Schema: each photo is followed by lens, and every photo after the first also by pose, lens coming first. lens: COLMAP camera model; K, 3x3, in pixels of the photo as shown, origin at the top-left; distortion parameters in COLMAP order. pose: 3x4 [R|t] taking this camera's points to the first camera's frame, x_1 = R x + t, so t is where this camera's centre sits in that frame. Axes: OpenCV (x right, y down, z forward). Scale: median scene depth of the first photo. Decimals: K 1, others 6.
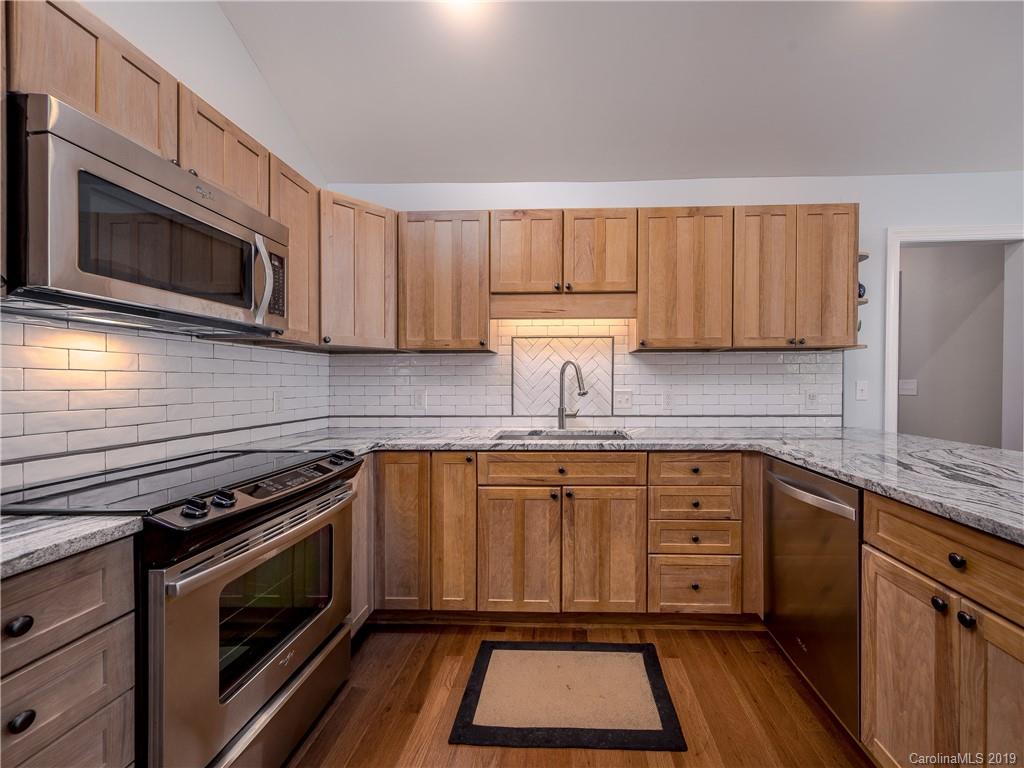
lens RADIAL K [[402.0, 0, 546.4], [0, 402.0, 380.8], [0, 0, 1]] dist [0.003829, -0.000246]
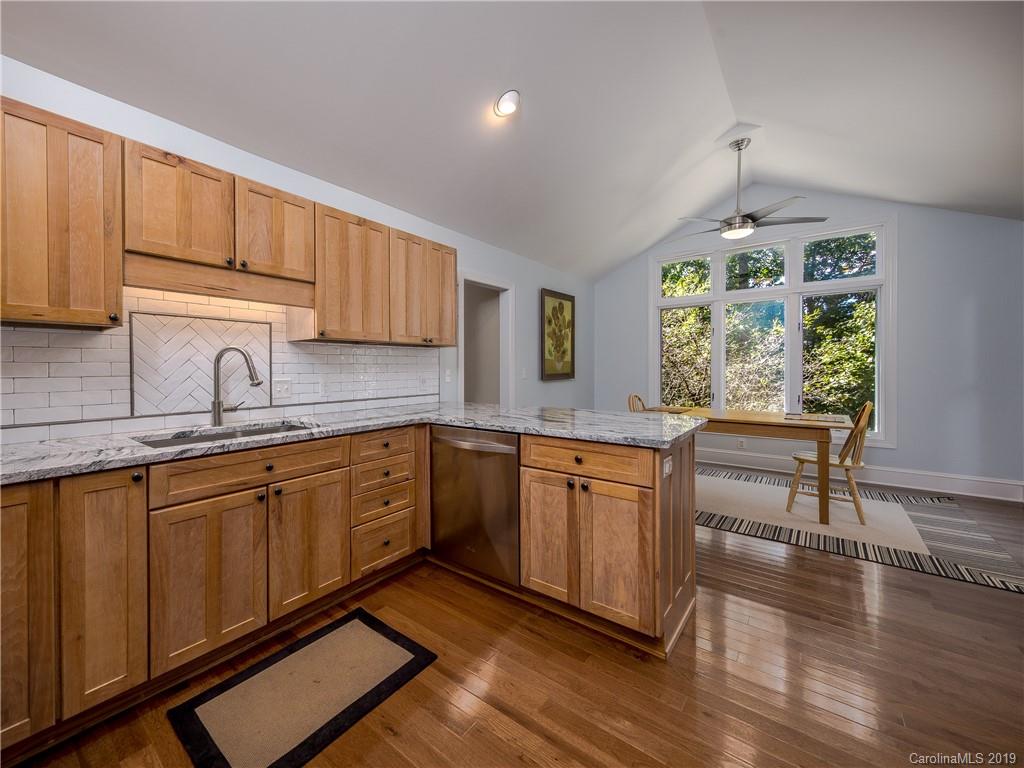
lens RADIAL K [[402.0, 0, 442.3], [0, 402.0, 367.2], [0, 0, 1]] dist [0.003829, -0.000246]
pose [[0.636963, 0.001148, 0.770893, -0.400127], [0.002821, 0.999989, -0.003820, -0.001506], [-0.770889, 0.004608, 0.636953, 0.105308]]
